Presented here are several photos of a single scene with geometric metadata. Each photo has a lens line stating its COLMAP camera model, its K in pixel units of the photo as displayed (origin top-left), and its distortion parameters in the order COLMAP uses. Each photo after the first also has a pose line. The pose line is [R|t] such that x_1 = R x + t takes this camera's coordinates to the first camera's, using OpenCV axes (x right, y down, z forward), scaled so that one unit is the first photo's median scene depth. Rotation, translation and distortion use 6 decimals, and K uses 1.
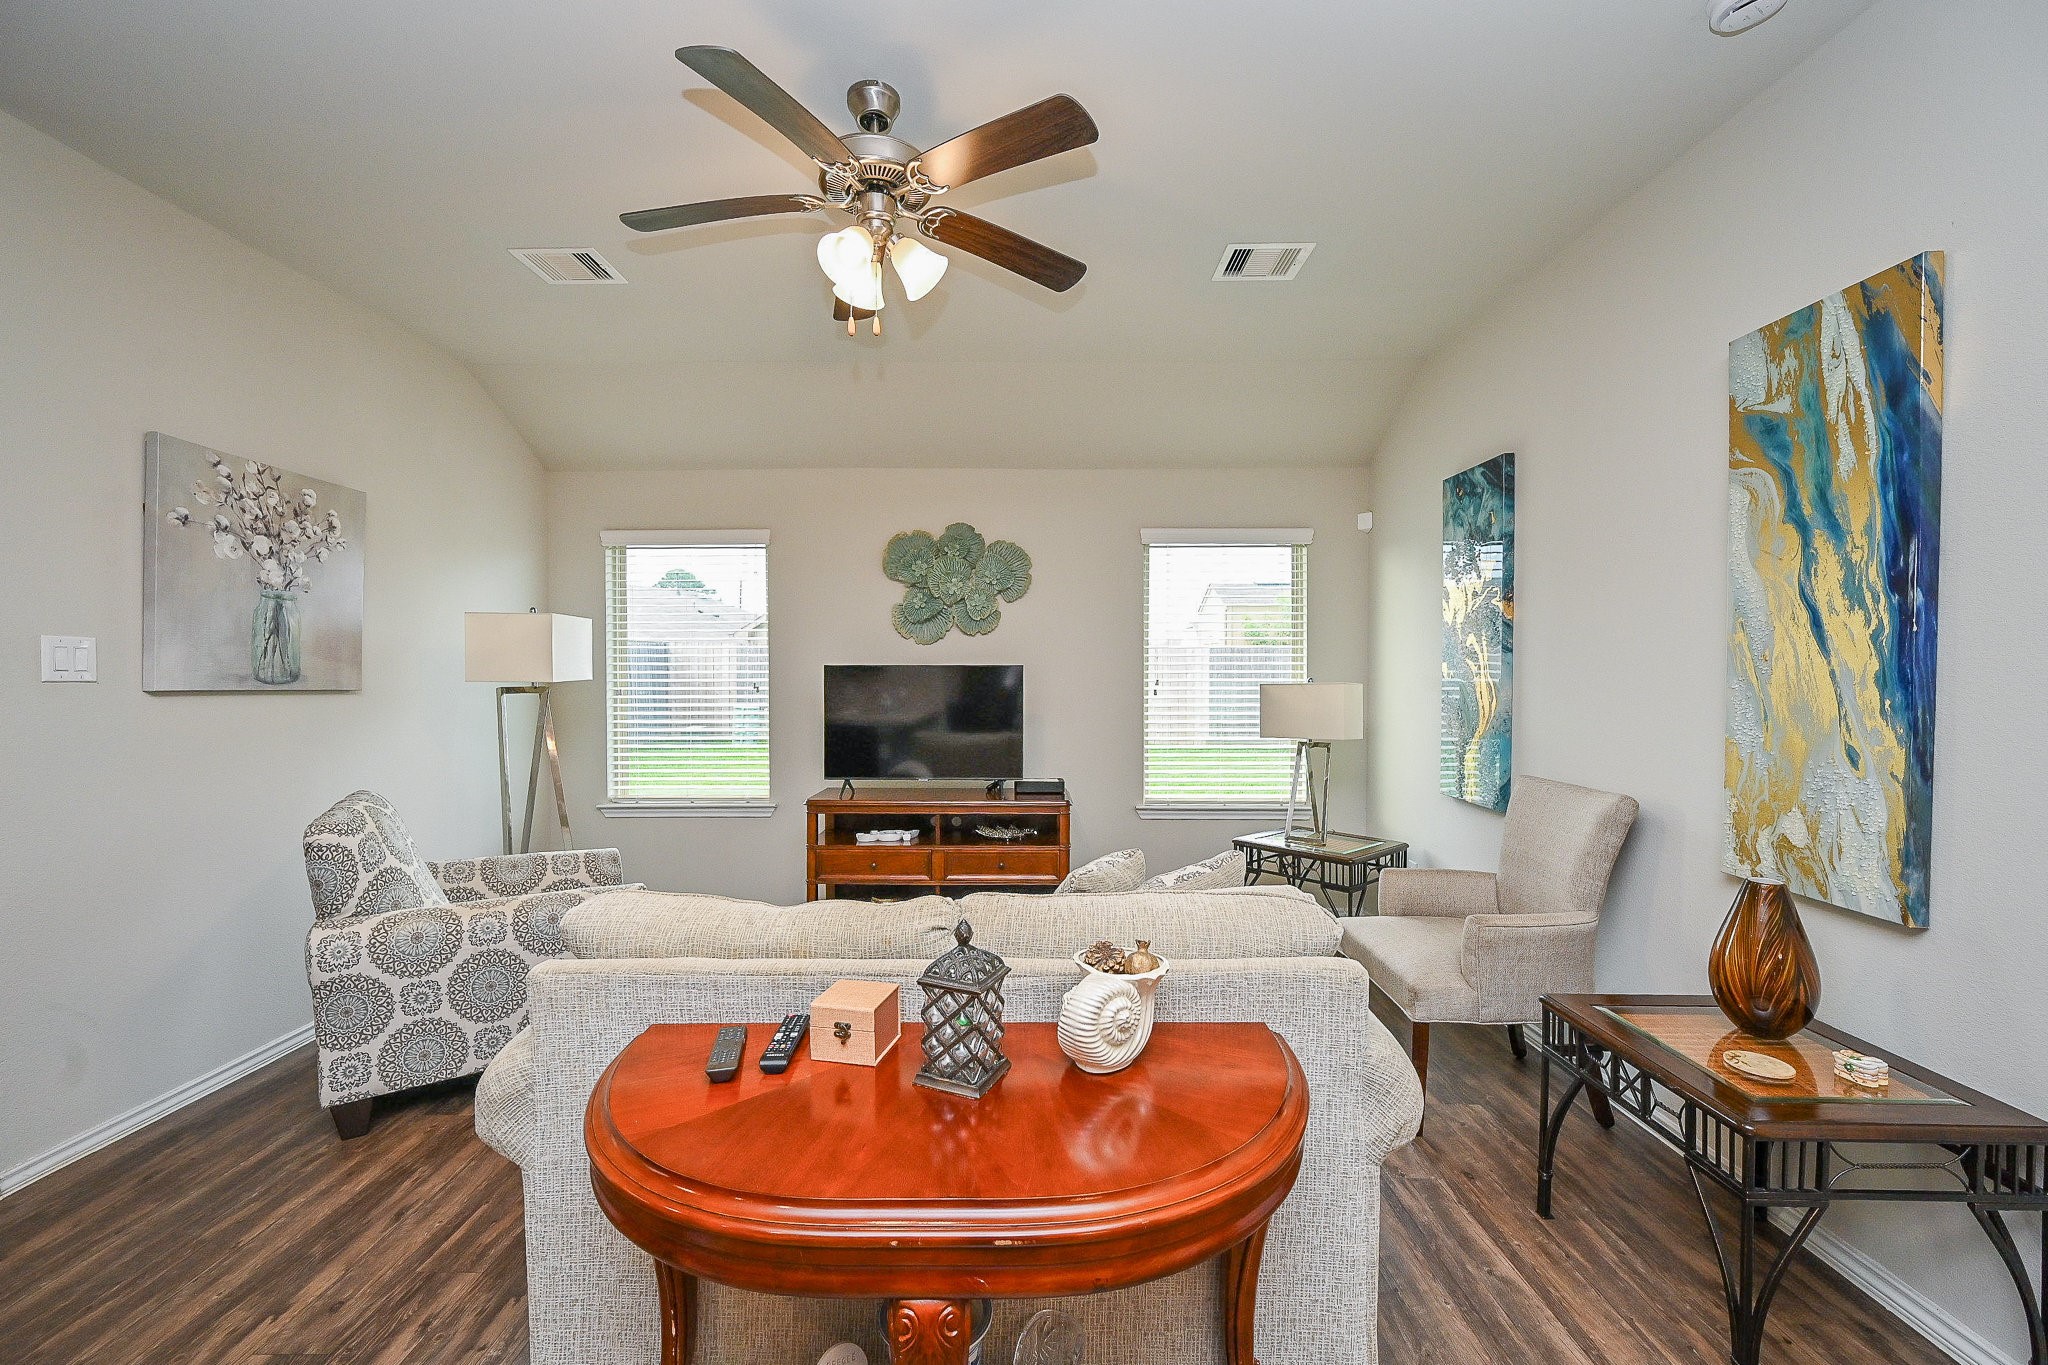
lens RADIAL K [[826.9, 0, 1023.0], [0, 826.9, 674.4], [0, 0, 1]] dist [-0.003384, -0.000087]
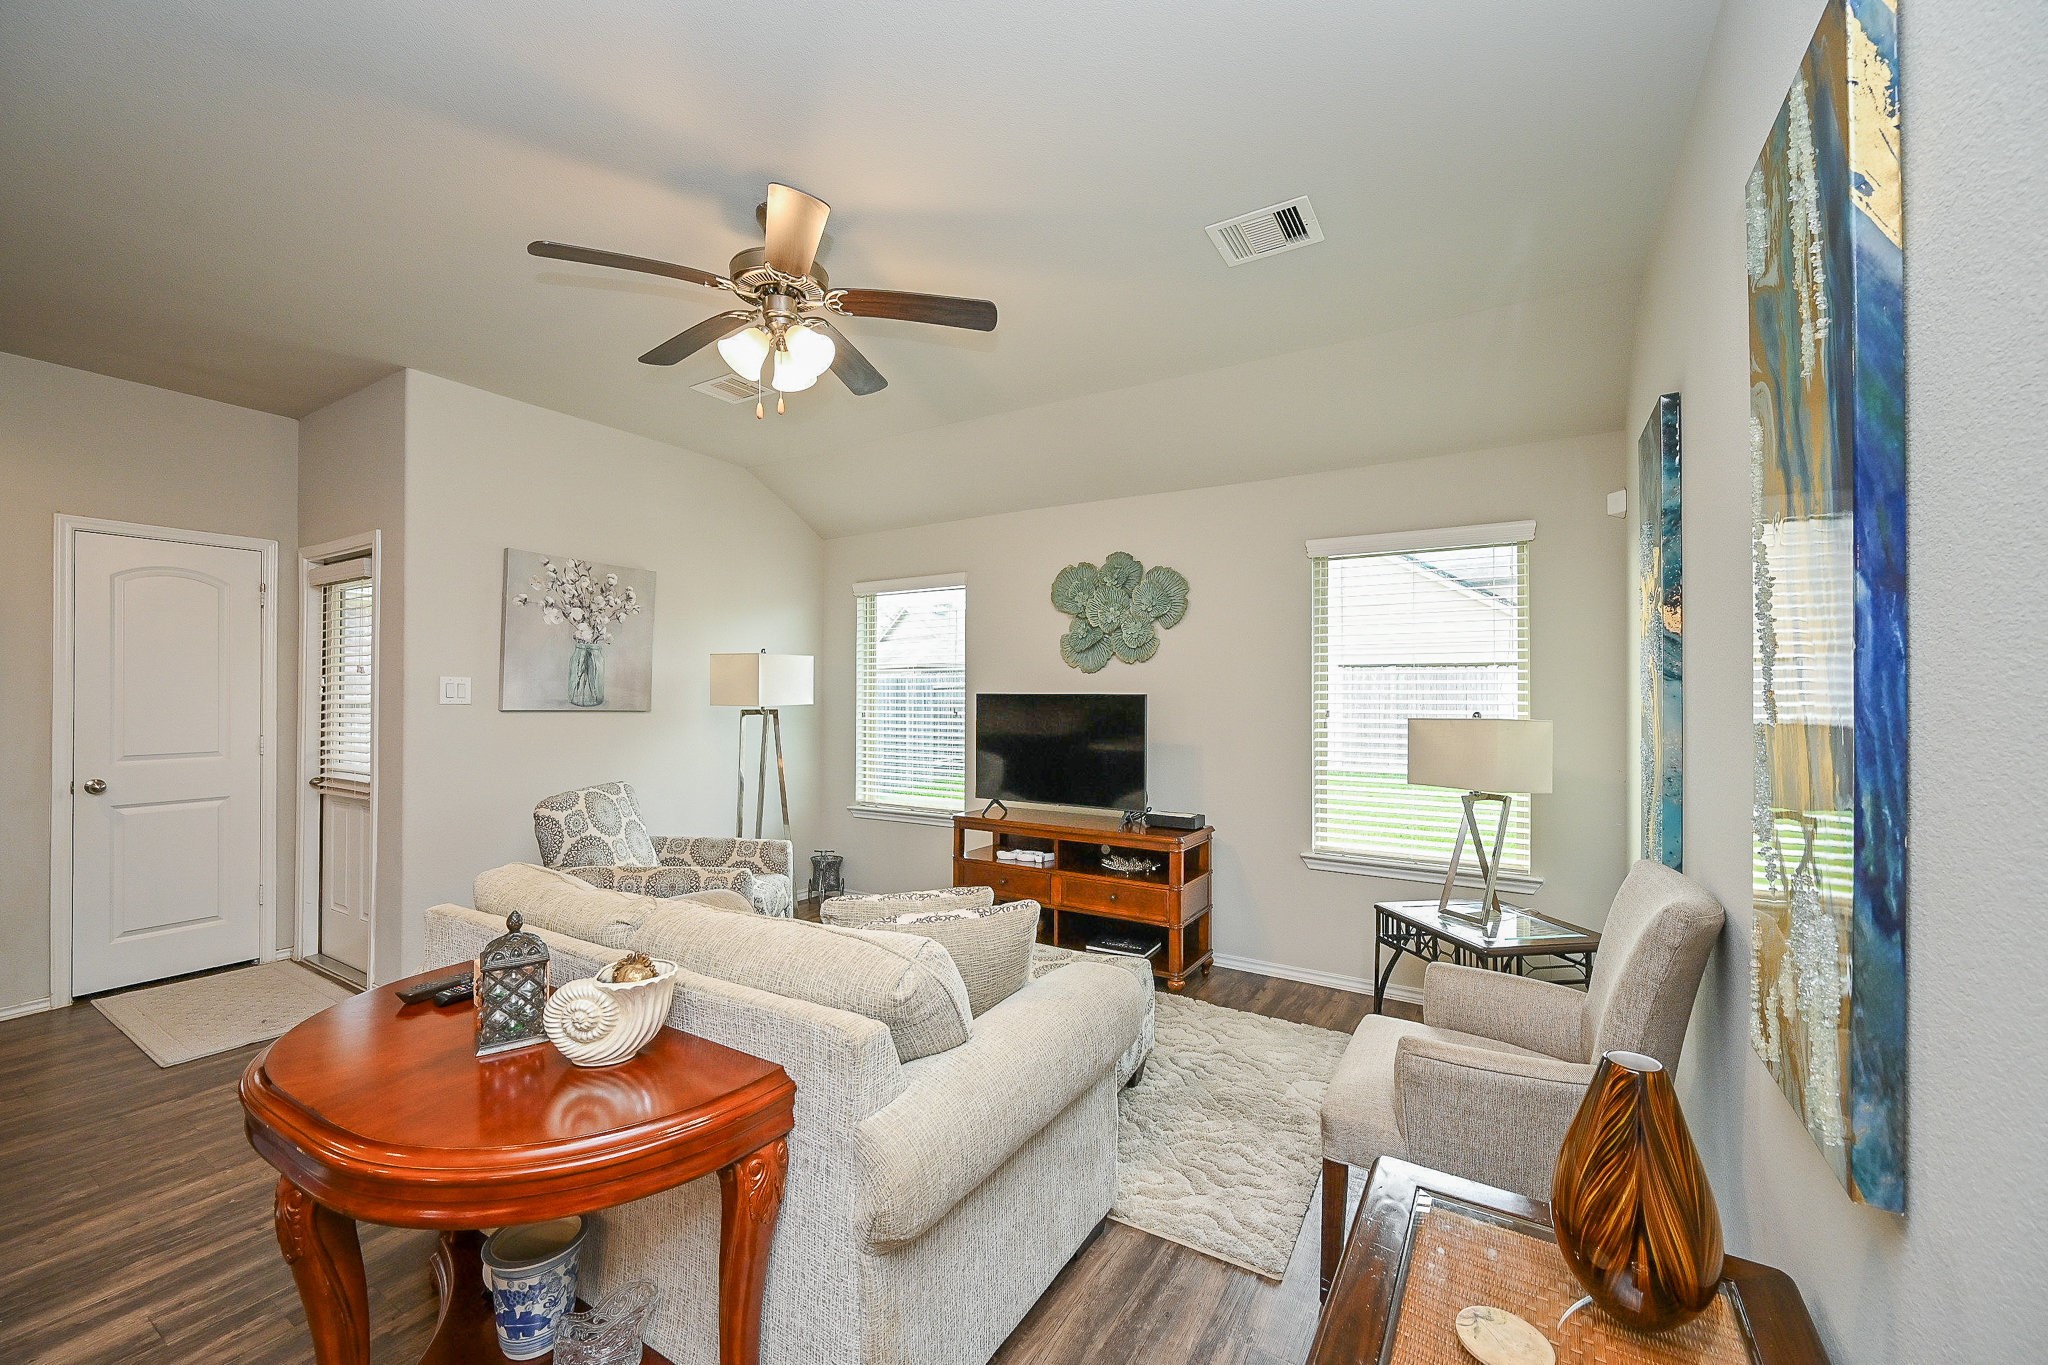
lens RADIAL K [[809.9, 0, 1017.1], [0, 809.9, 674.1], [0, 0, 1]] dist [-0.005600, -0.000254]
pose [[0.855258, -0.008886, -0.518127, 0.457037], [-0.005867, 0.999623, -0.026828, -0.010435], [0.518170, 0.025985, 0.854883, 0.135246]]
